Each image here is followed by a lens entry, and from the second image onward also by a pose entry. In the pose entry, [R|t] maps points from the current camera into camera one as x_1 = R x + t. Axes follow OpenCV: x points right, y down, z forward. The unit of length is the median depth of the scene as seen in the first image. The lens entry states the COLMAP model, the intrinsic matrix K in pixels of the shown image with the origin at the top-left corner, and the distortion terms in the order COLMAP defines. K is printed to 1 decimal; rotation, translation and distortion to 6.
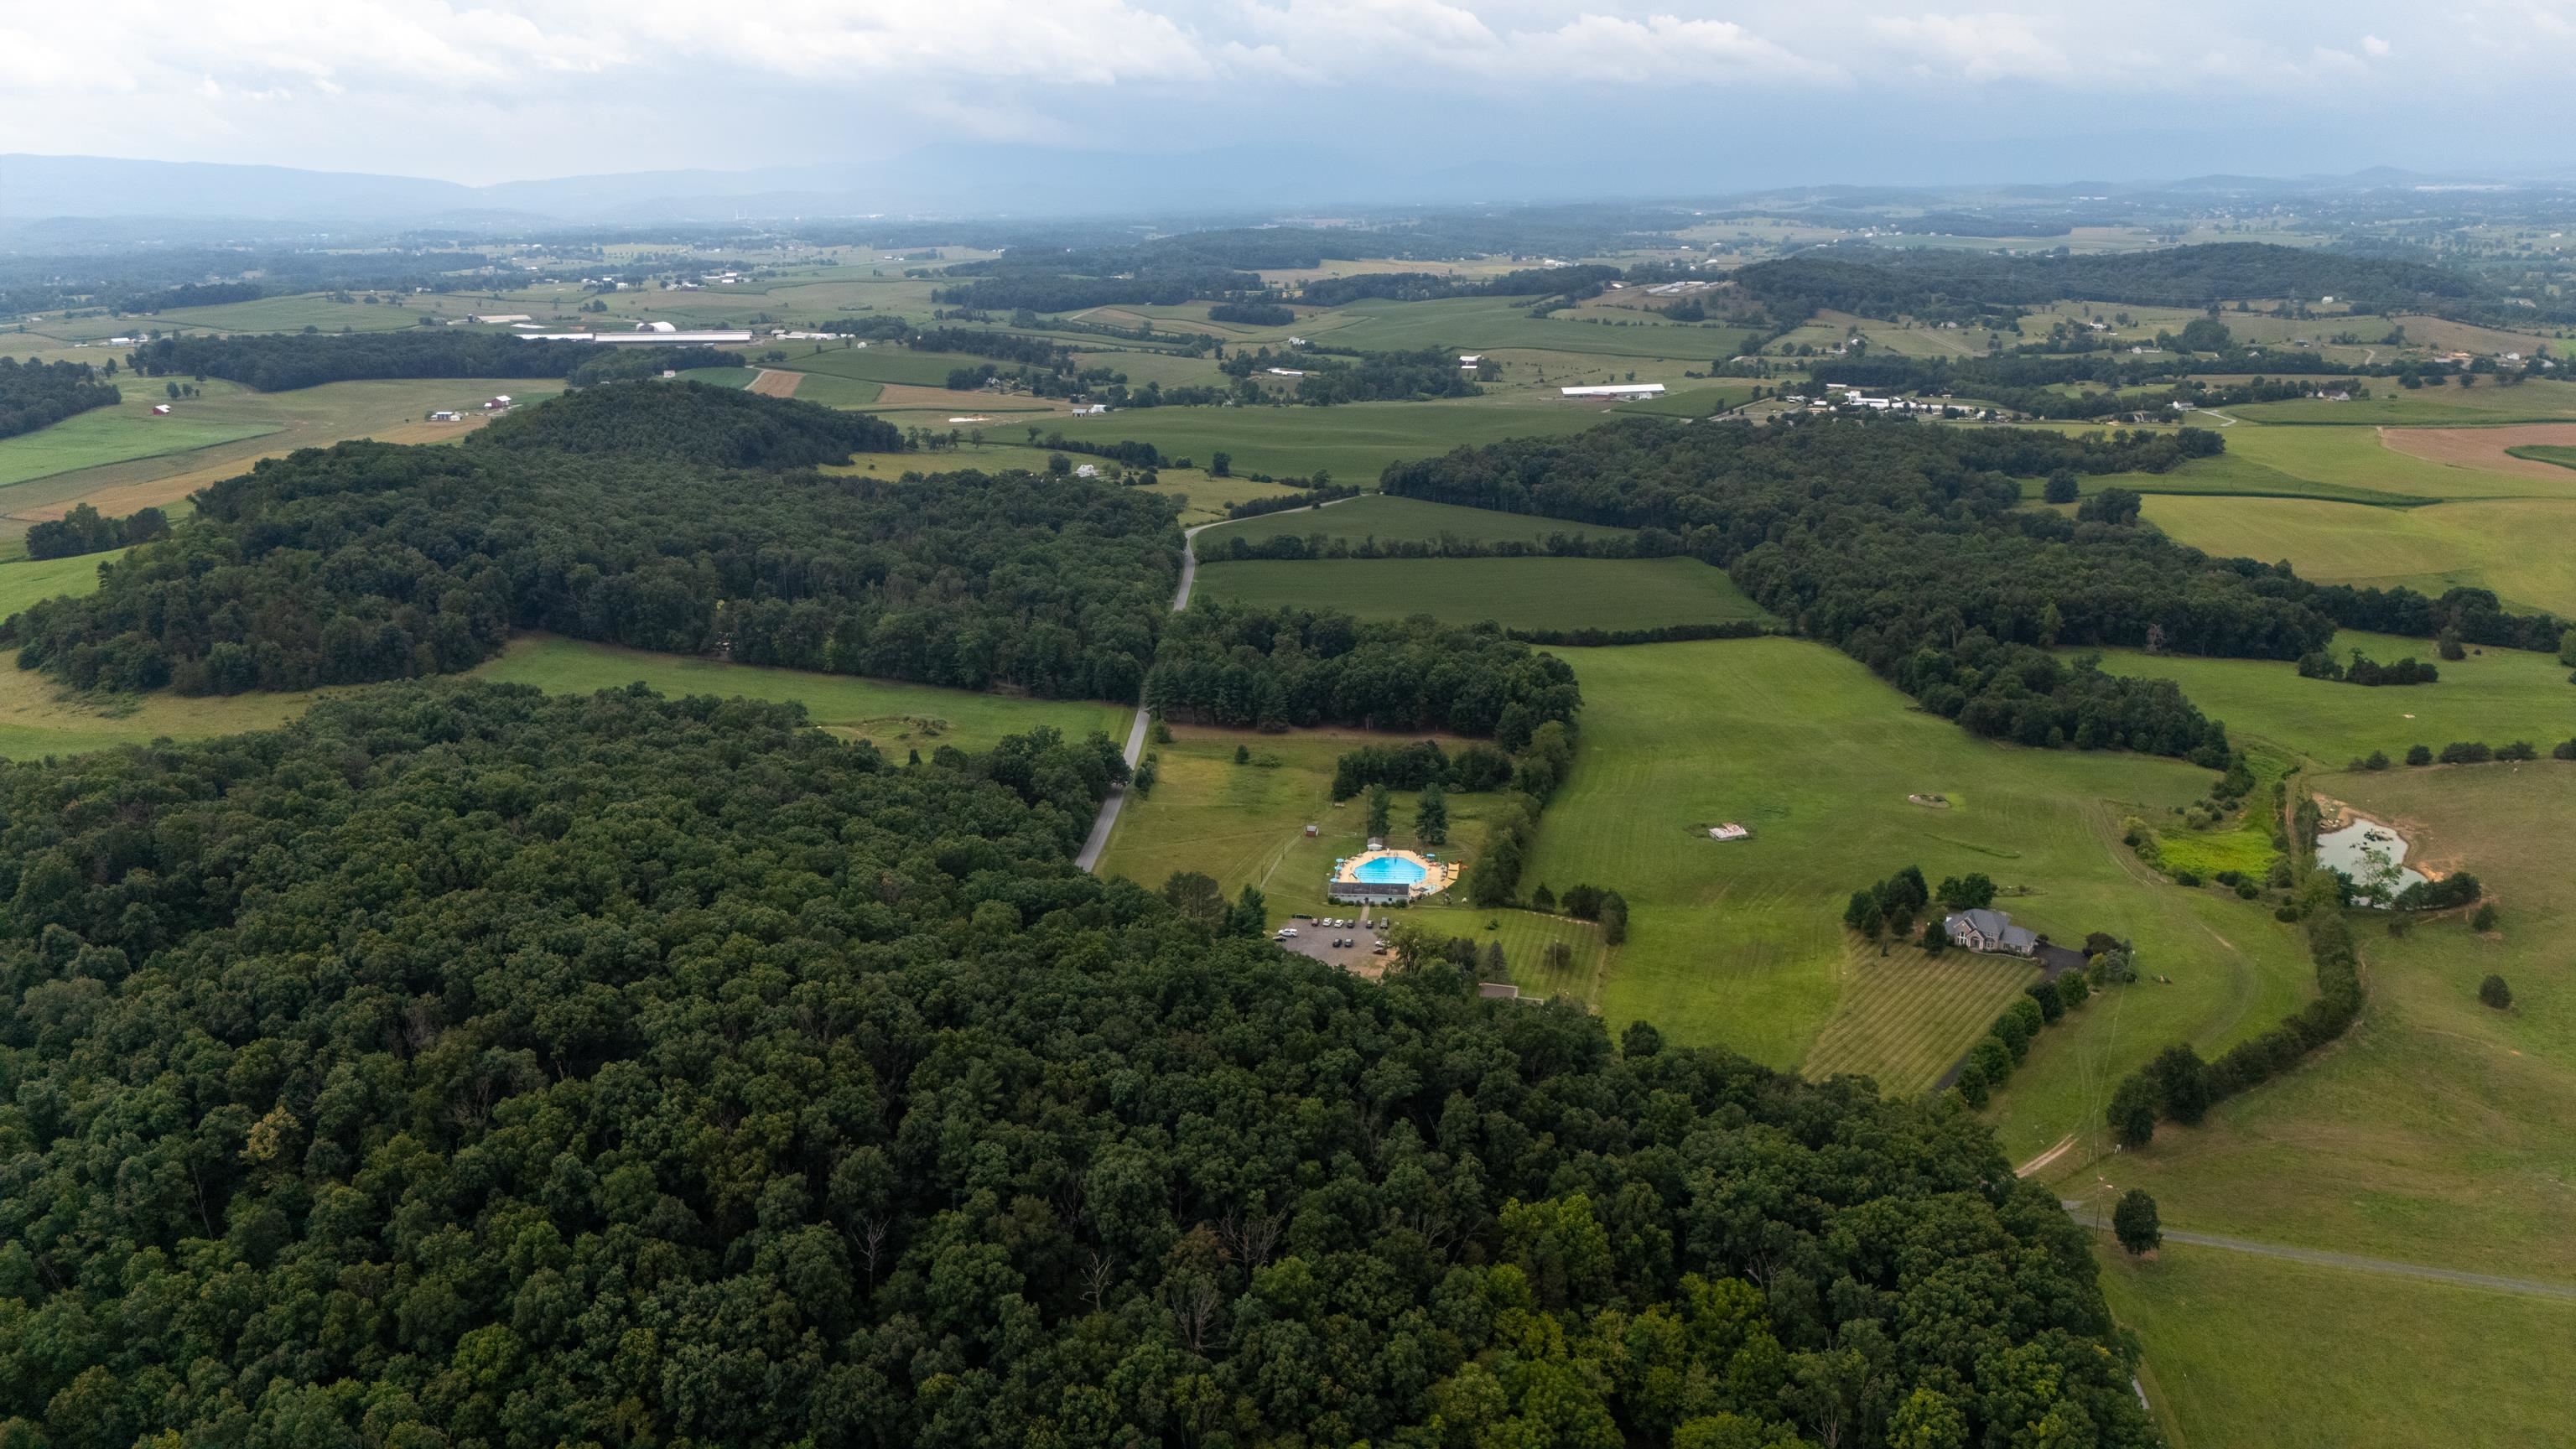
lens RADIAL K [[1900.7, 0, 1270.3], [0, 1900.7, 780.5], [0, 0, 1]] dist [0.072326, -0.068892]
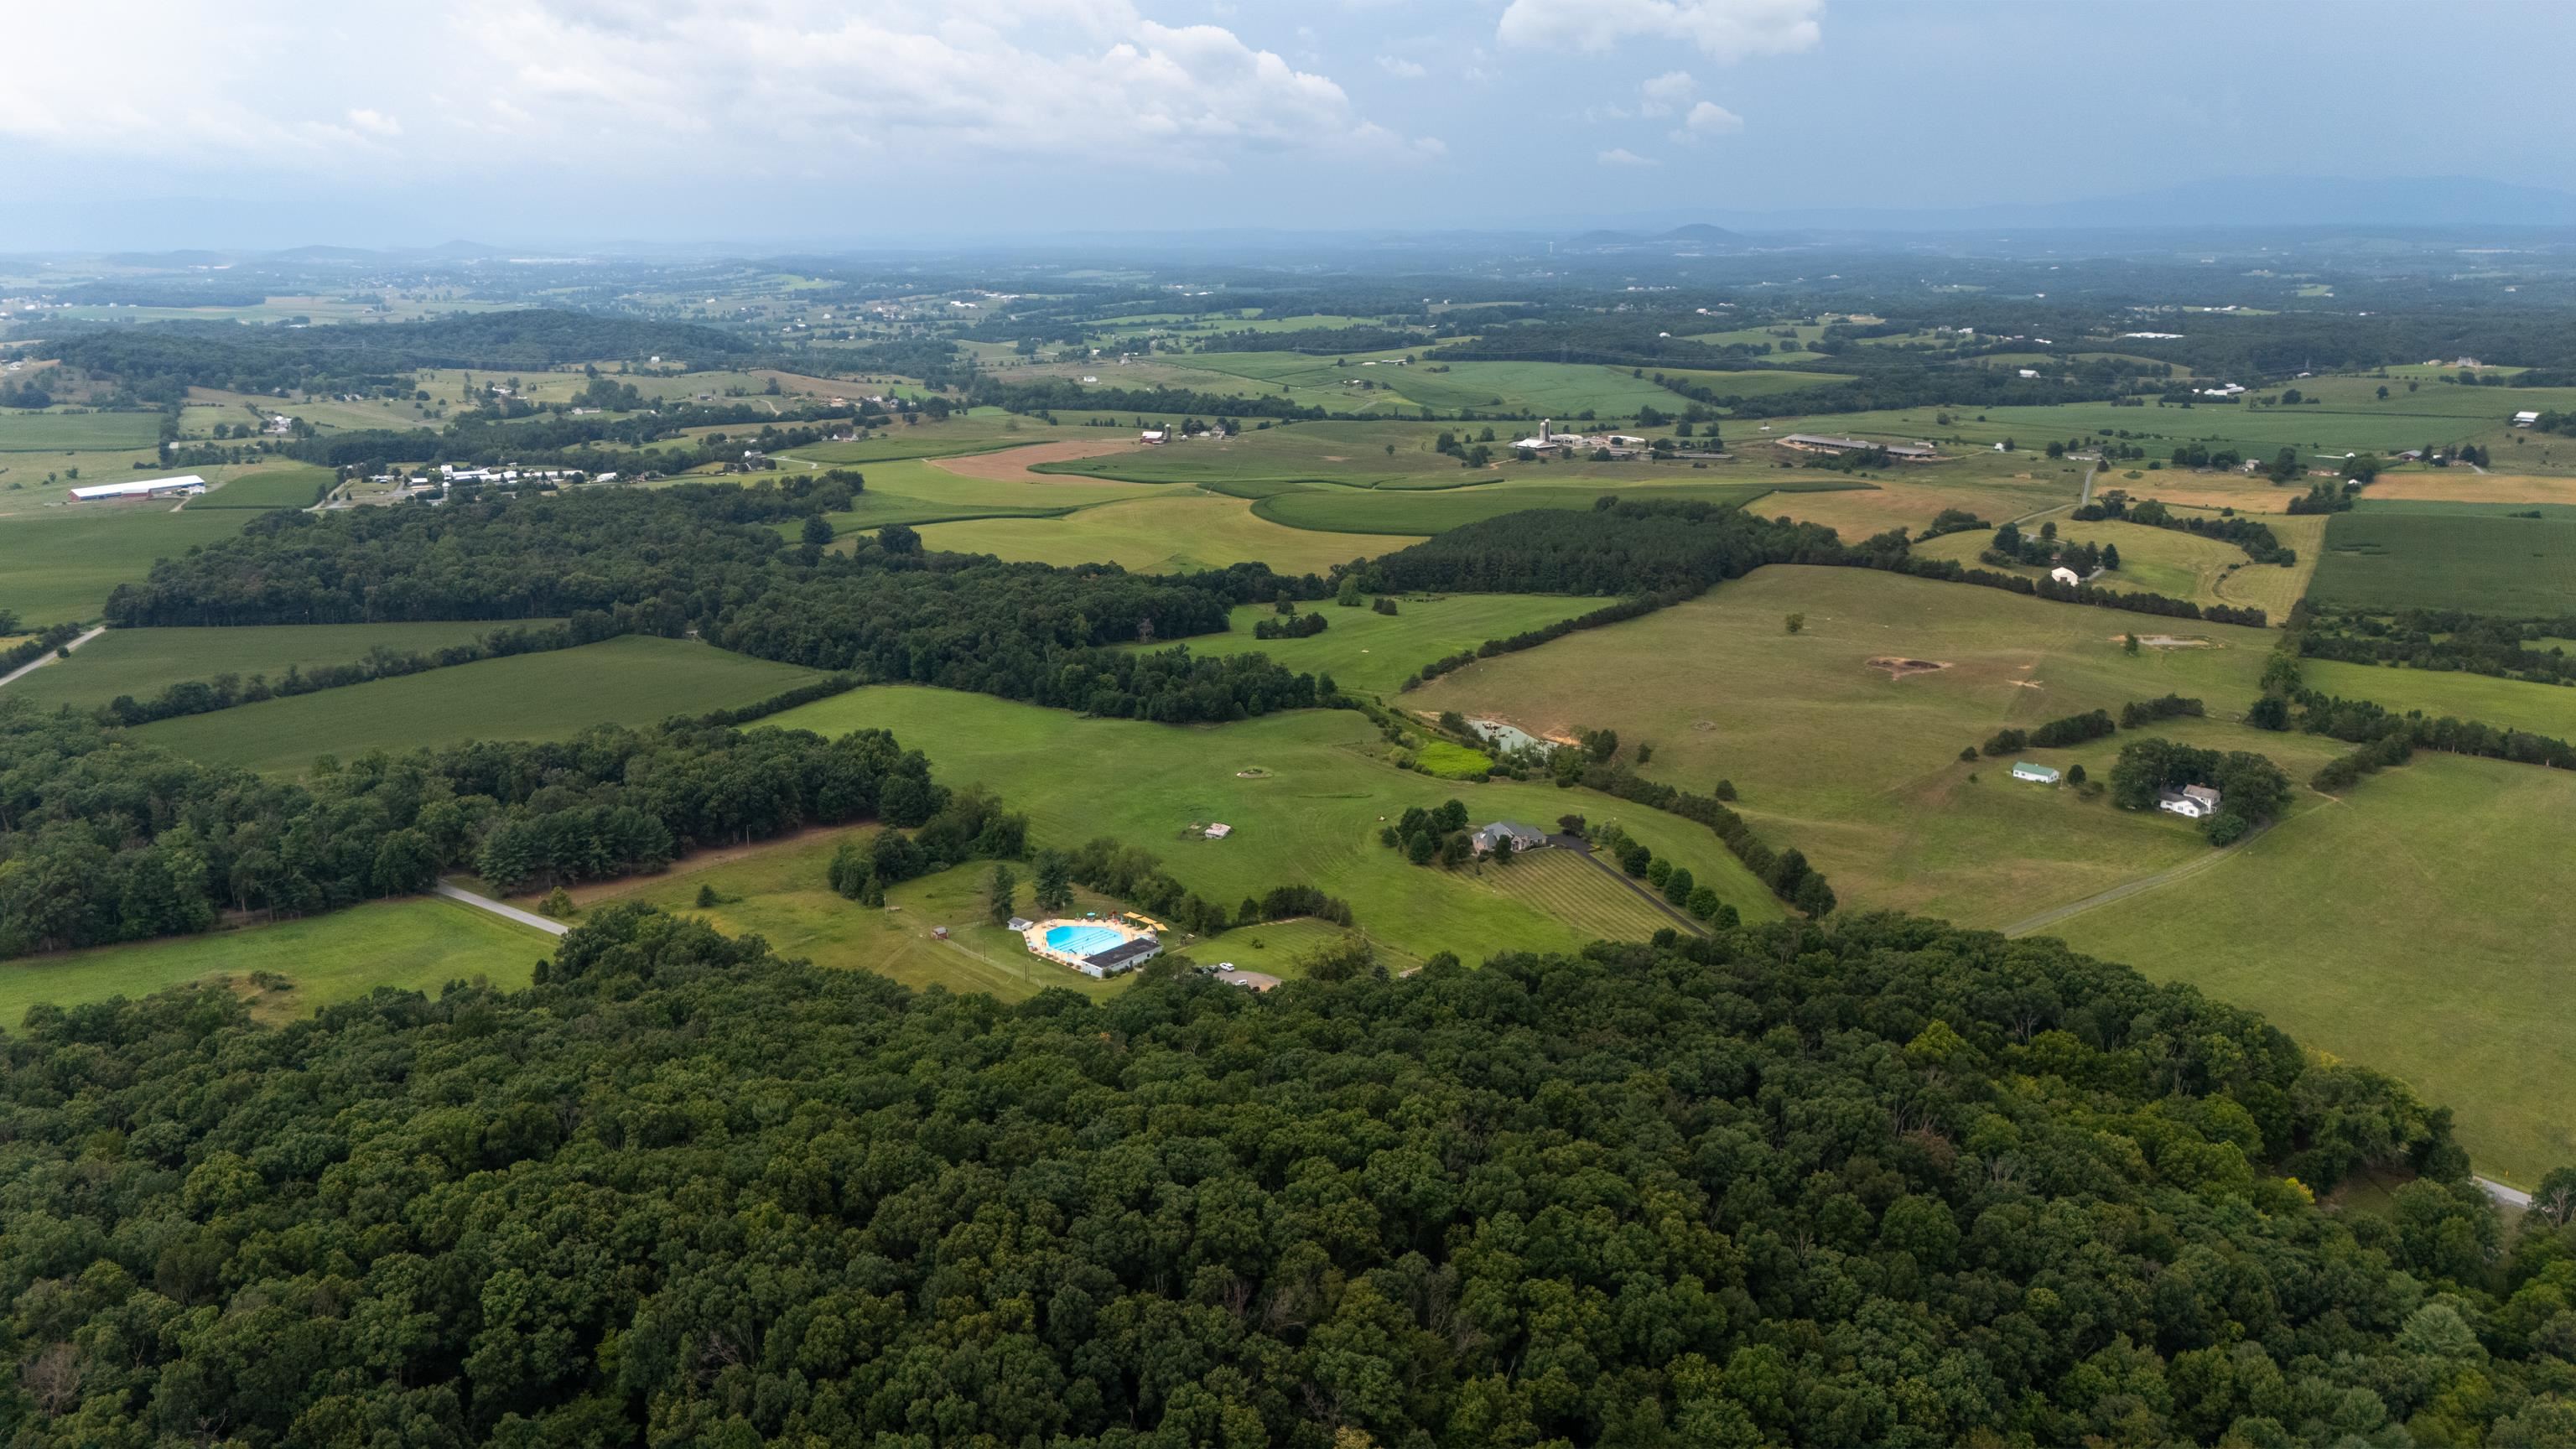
lens RADIAL K [[1900.7, 0, 1276.0], [0, 1900.7, 775.9], [0, 0, 1]] dist [0.072326, -0.068892]
pose [[0.609455, -0.209516, 0.764636, -0.331753], [0.236529, 0.968579, 0.076872, -0.046267], [-0.756716, 0.134008, 0.639862, 0.152663]]
